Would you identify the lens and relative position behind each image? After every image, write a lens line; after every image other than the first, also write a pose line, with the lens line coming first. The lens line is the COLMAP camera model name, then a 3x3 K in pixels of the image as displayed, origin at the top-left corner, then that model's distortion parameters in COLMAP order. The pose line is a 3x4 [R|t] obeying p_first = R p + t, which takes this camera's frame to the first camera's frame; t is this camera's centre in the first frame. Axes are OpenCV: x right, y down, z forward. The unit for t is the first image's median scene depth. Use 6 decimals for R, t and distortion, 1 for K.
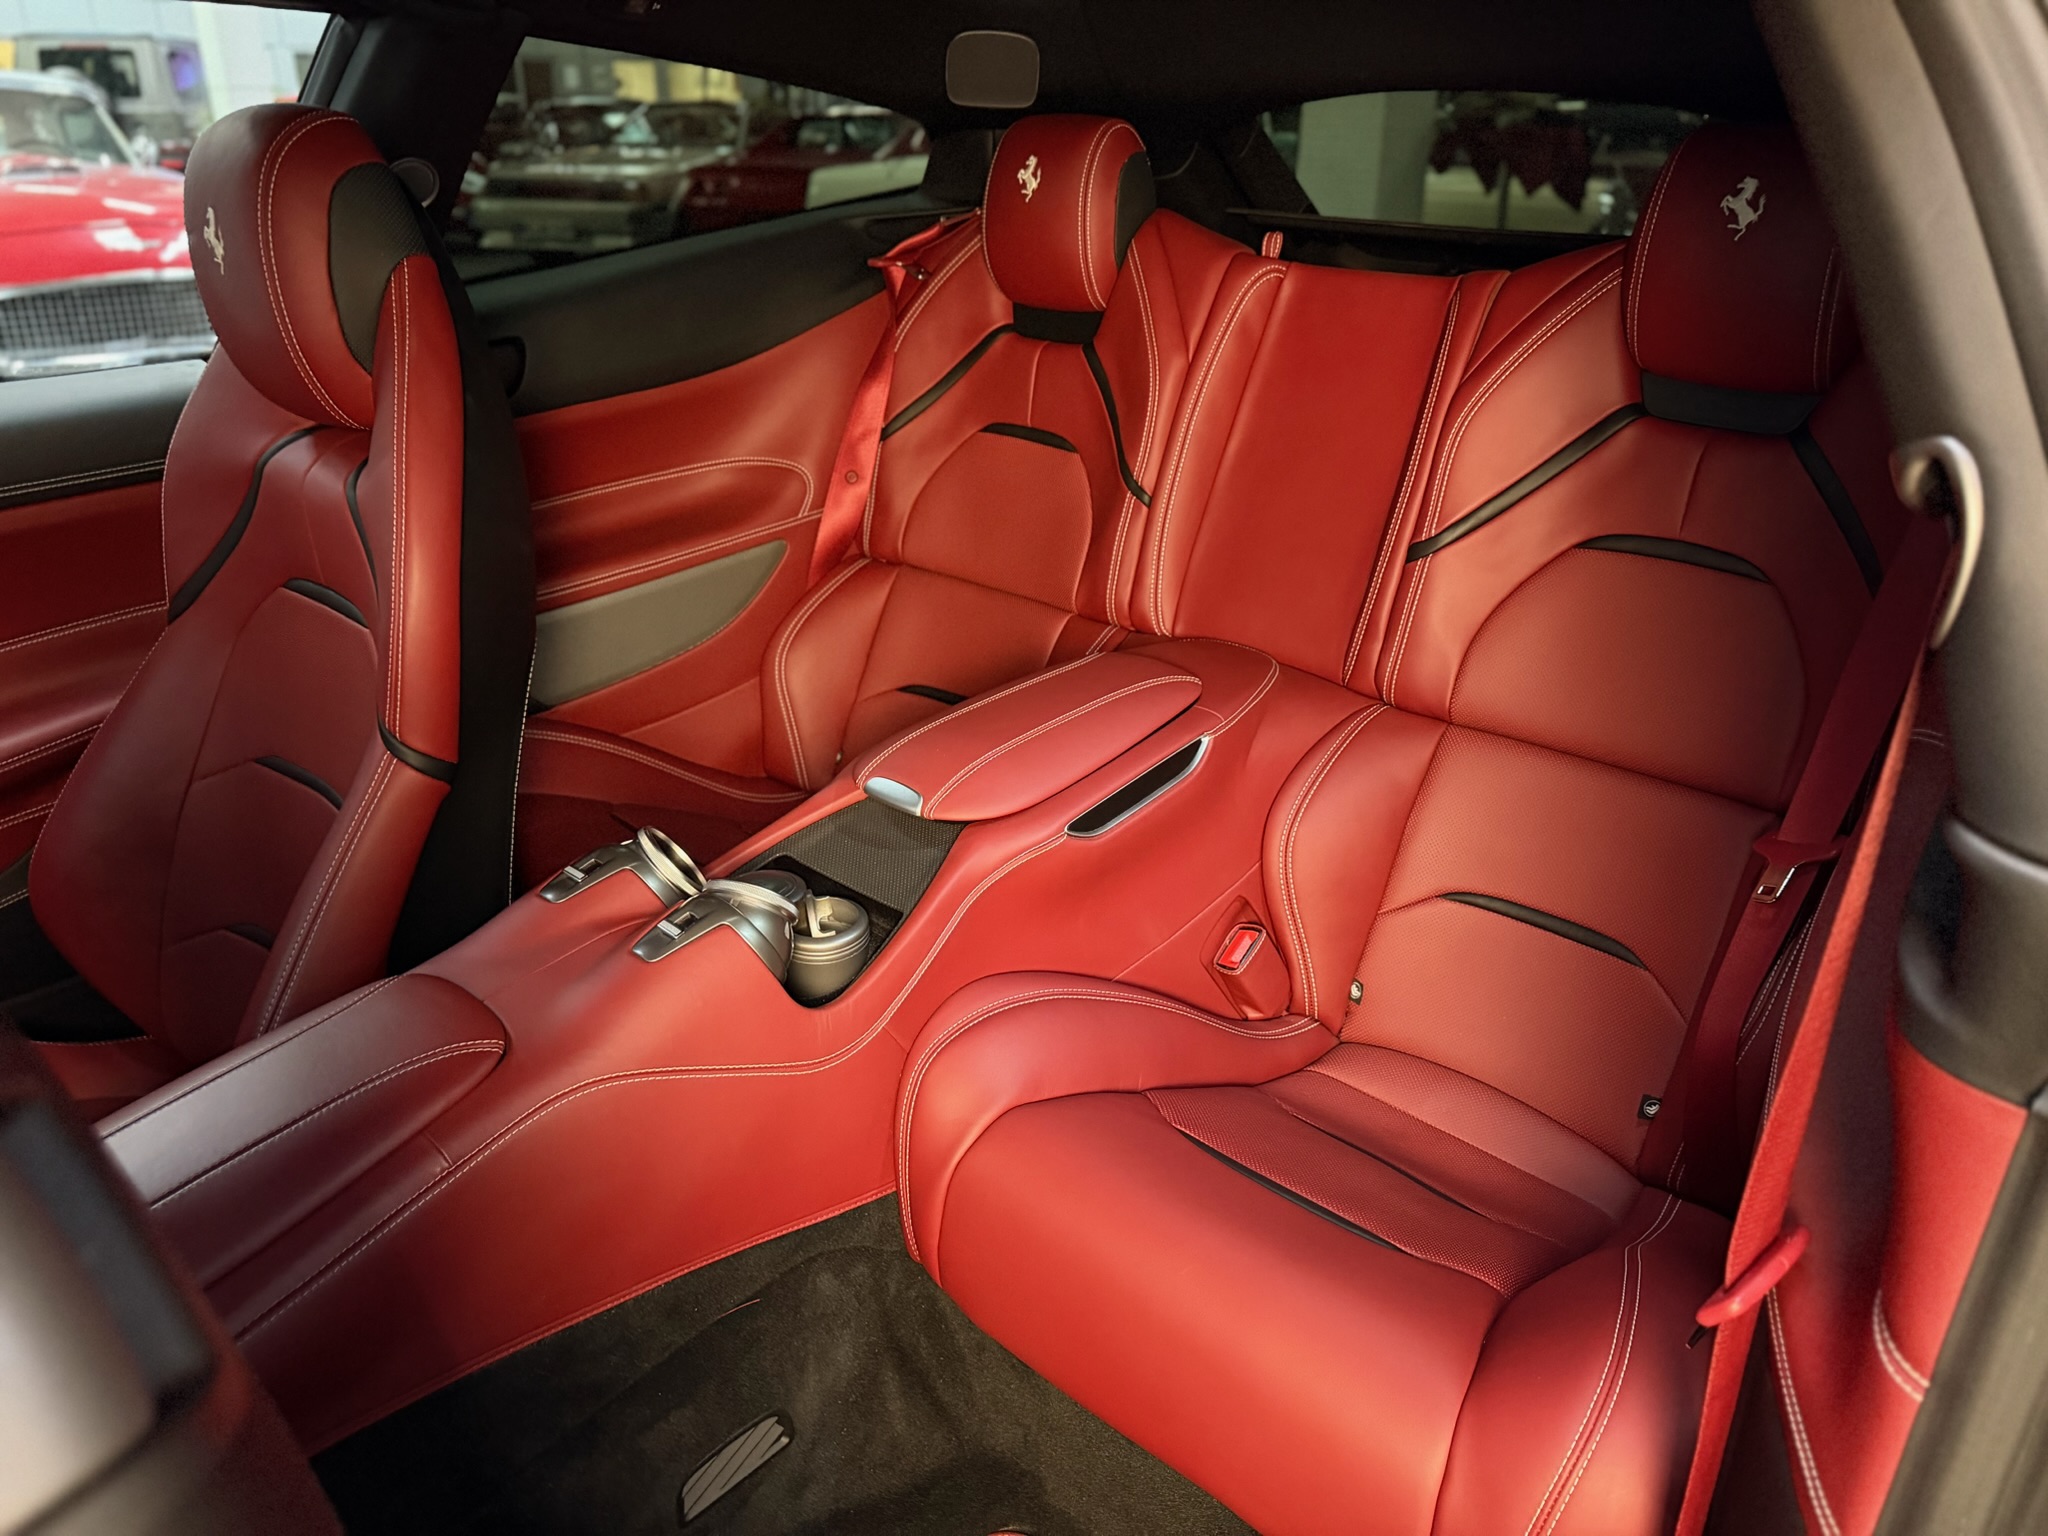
lens RADIAL K [[1454.4, 0, 1019.0], [0, 1454.4, 762.9], [0, 0, 1]] dist [0.042827, -0.052892]
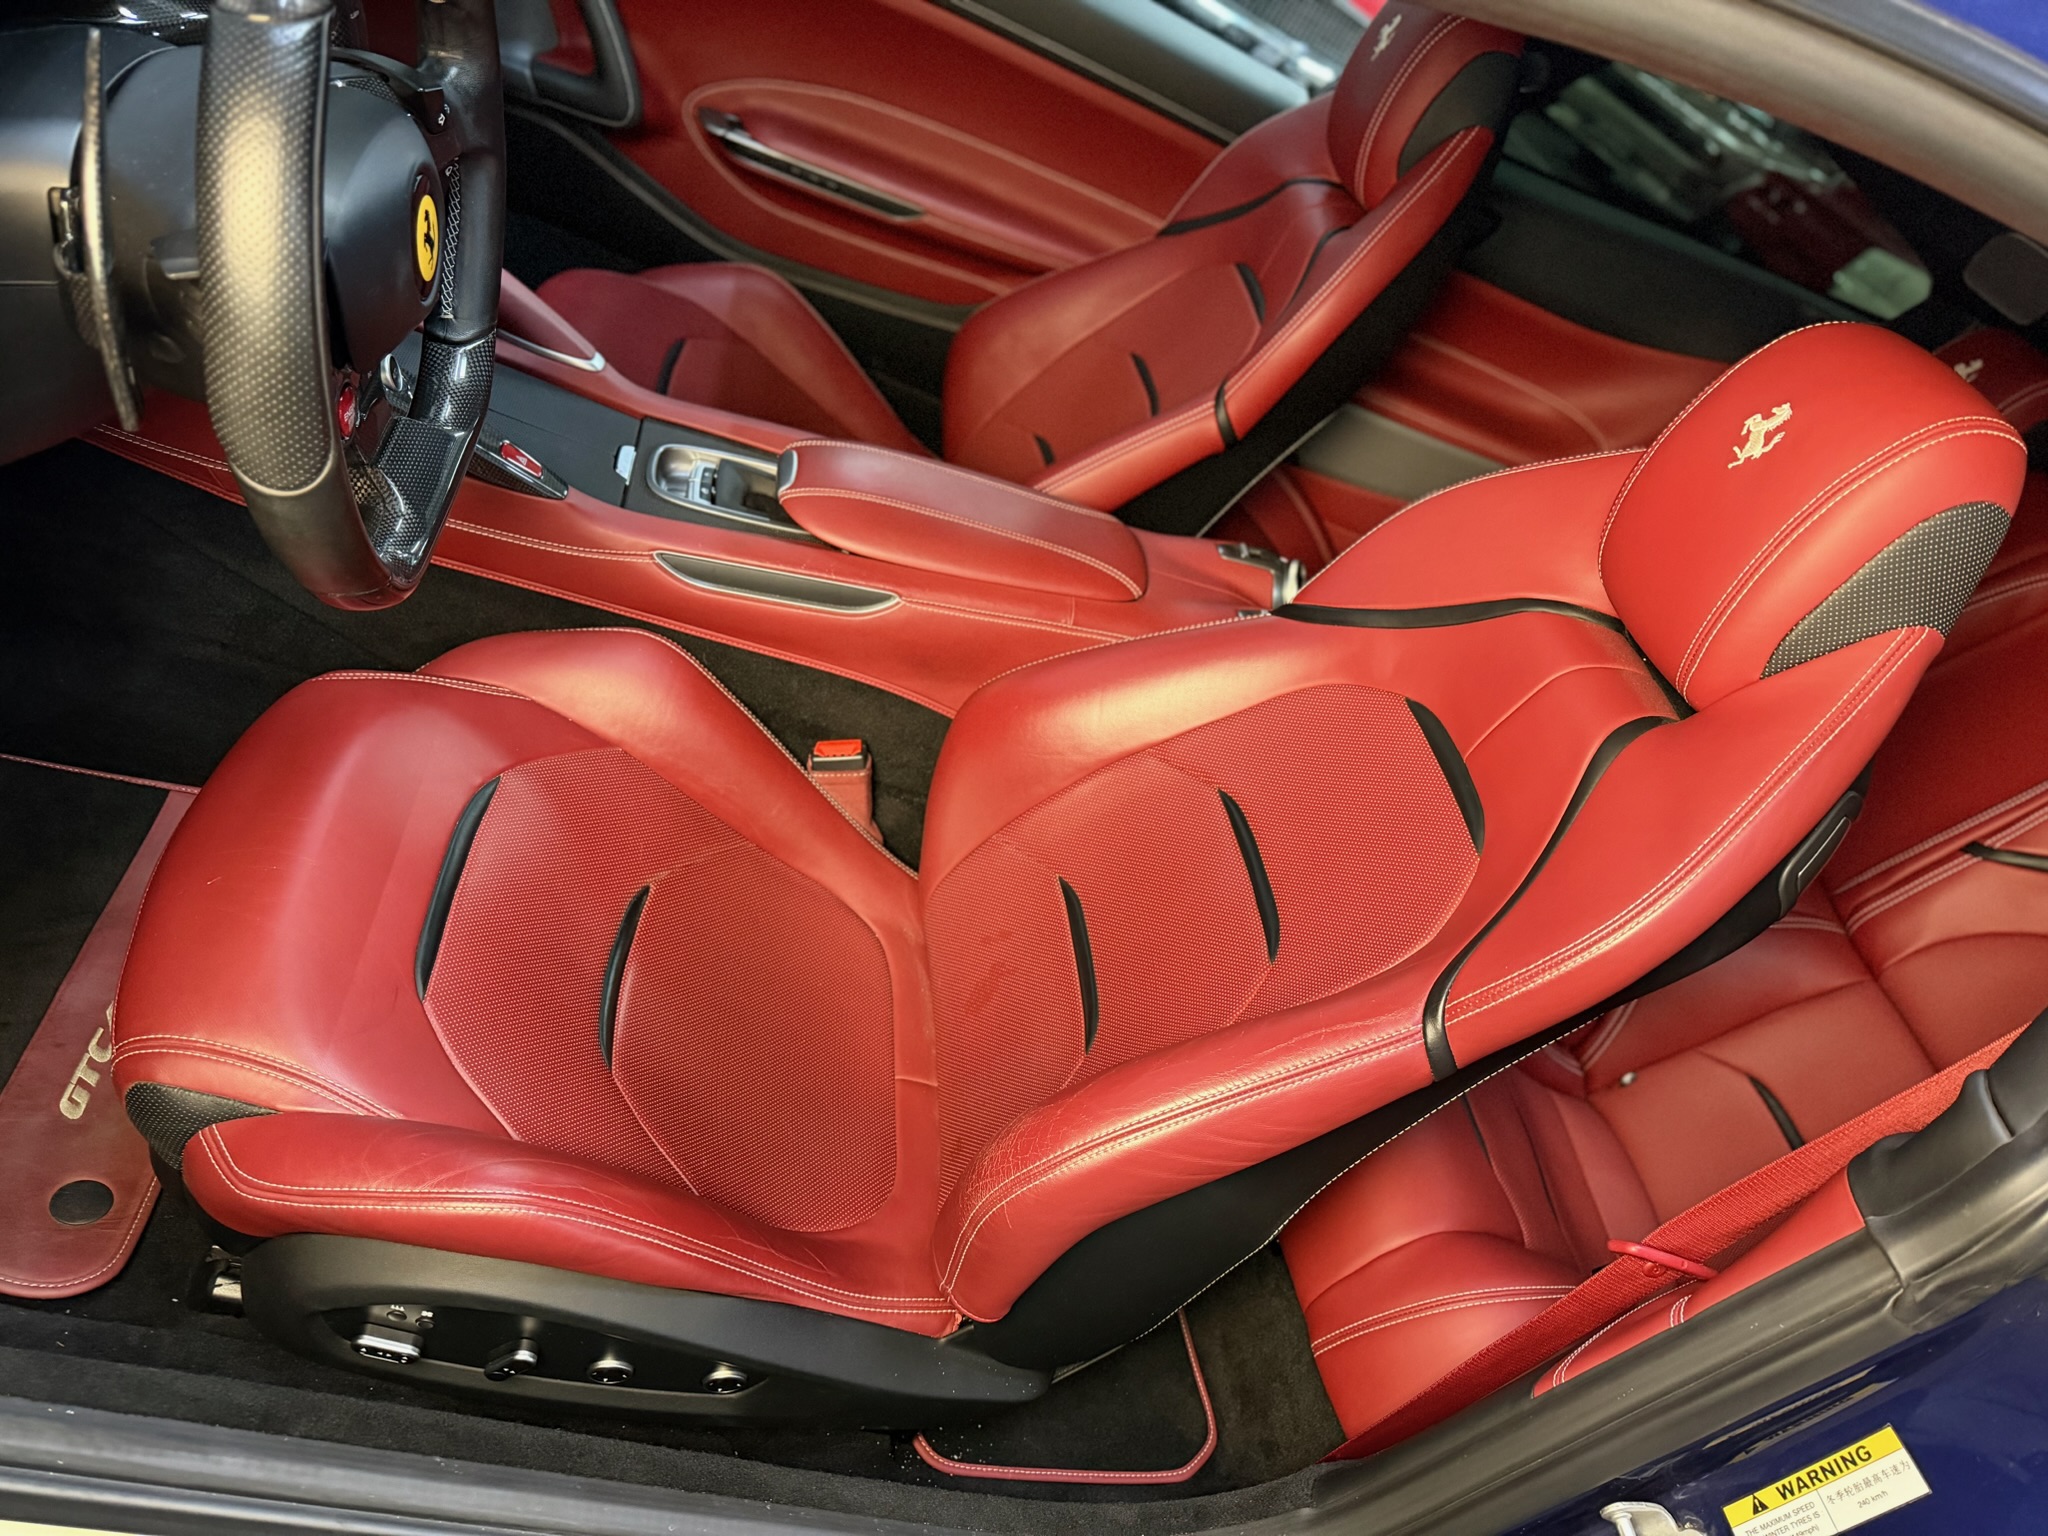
lens RADIAL K [[1454.4, 0, 1033.0], [0, 1454.4, 779.5], [0, 0, 1]] dist [0.042827, -0.052892]
pose [[0.657210, 0.695003, -0.291625, 0.092142], [-0.668063, 0.716296, 0.201525, 0.066515], [0.348951, 0.062380, 0.935063, -0.274669]]
